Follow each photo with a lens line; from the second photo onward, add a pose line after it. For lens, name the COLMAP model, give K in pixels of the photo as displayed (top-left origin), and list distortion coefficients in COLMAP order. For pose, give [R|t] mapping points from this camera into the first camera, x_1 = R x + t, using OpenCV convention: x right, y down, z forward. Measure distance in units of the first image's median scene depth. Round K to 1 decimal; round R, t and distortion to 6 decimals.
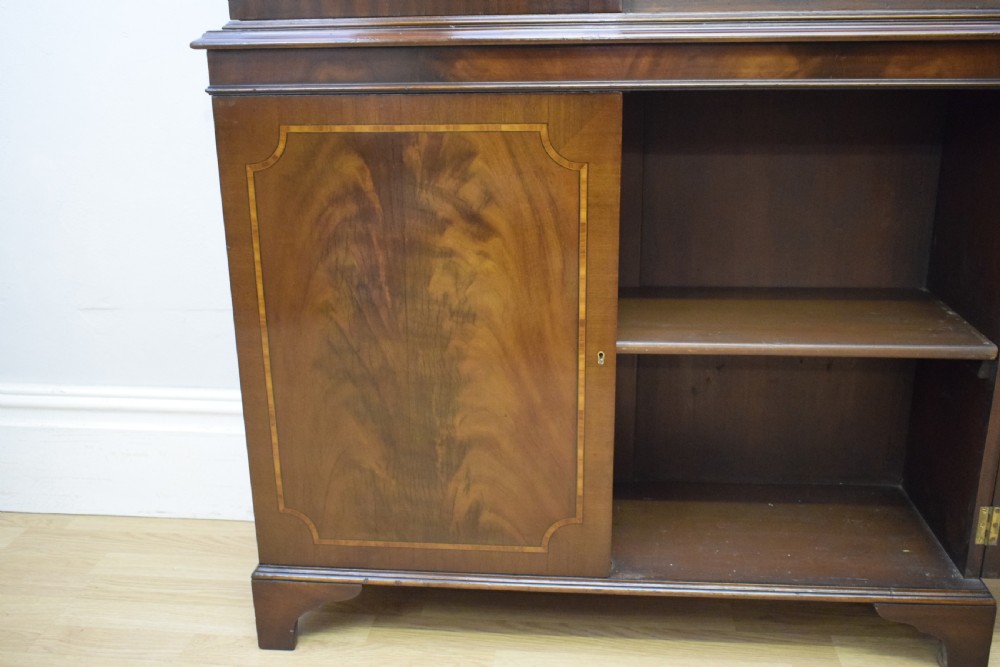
lens RADIAL K [[959.2, 0, 500.0], [0, 959.2, 333.5], [0, 0, 1]] dist [-0.028312, -0.008011]
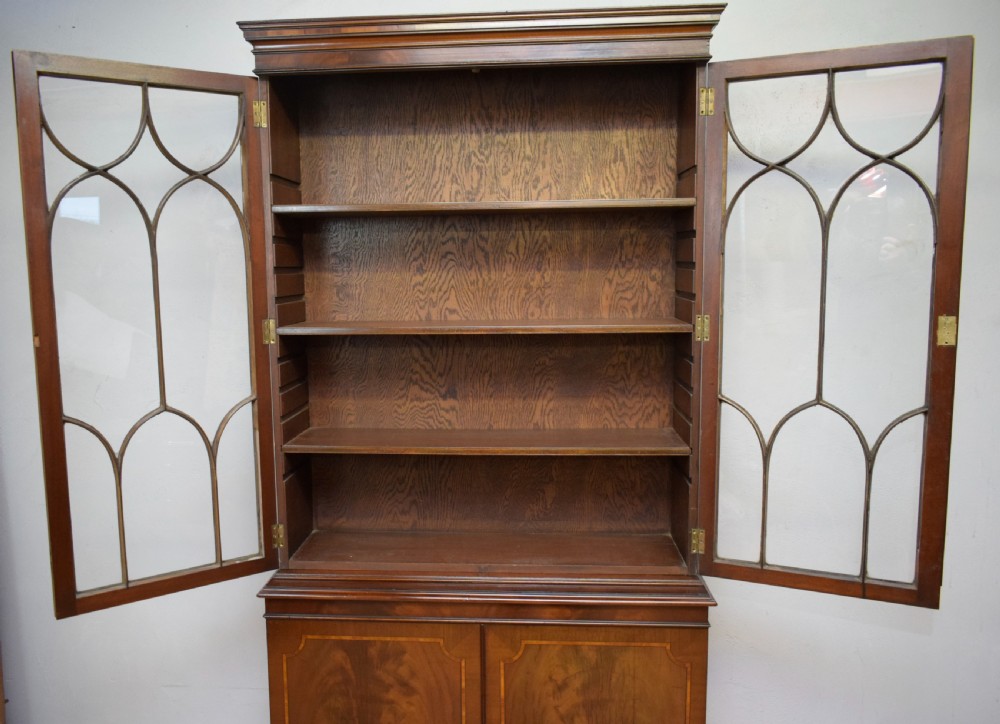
lens RADIAL K [[838.0, 0, 466.9], [0, 838.0, 364.9], [0, 0, 1]] dist [-0.017978, -0.001866]
pose [[0.999822, 0.001995, 0.018761, 0.058851], [0.001571, 0.982138, -0.188156, -0.405380], [-0.018801, 0.188151, 0.981960, -0.680211]]
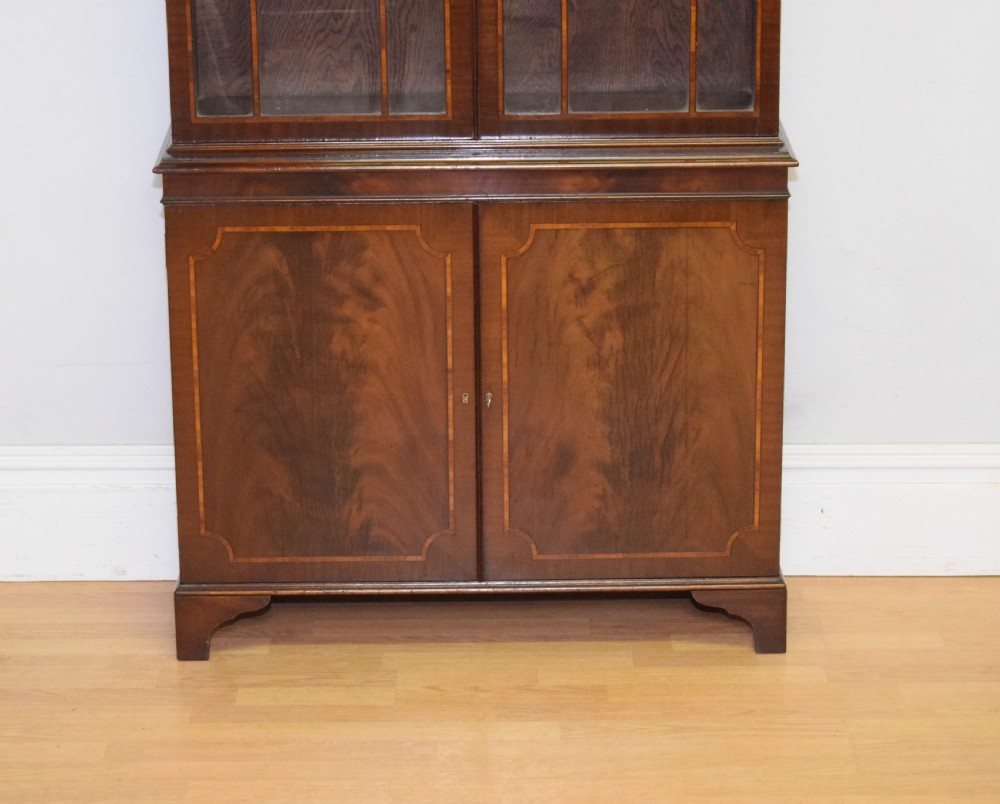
lens RADIAL K [[3036.4, 0, 500.0], [0, 3036.4, 402.0], [0, 0, 1]] dist [-0.040165, -0.175296]
pose [[0.994609, -0.025651, 0.100475, -0.254248], [0.024802, 0.999645, 0.009691, -0.007371], [-0.100688, -0.007146, 0.994892, -3.016442]]
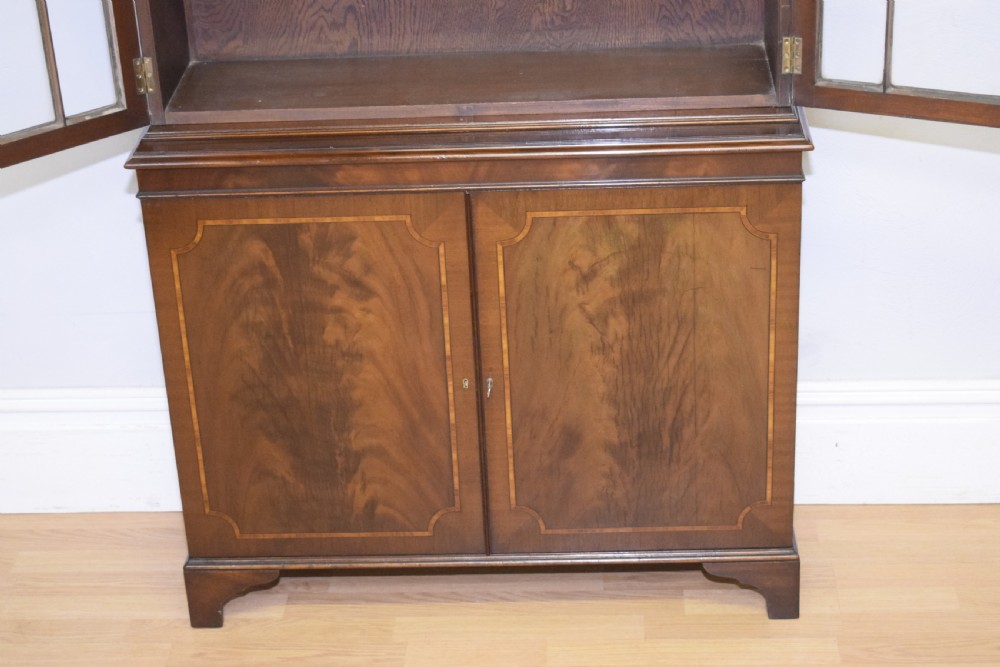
lens RADIAL K [[2024.9, 0, 499.1], [0, 2024.9, 347.0], [0, 0, 1]] dist [-0.029250, -0.077211]
pose [[0.998052, -0.051463, 0.035265, 0.058088], [0.044767, 0.984477, 0.169707, -0.458937], [-0.043452, -0.167797, 0.984863, -1.557688]]
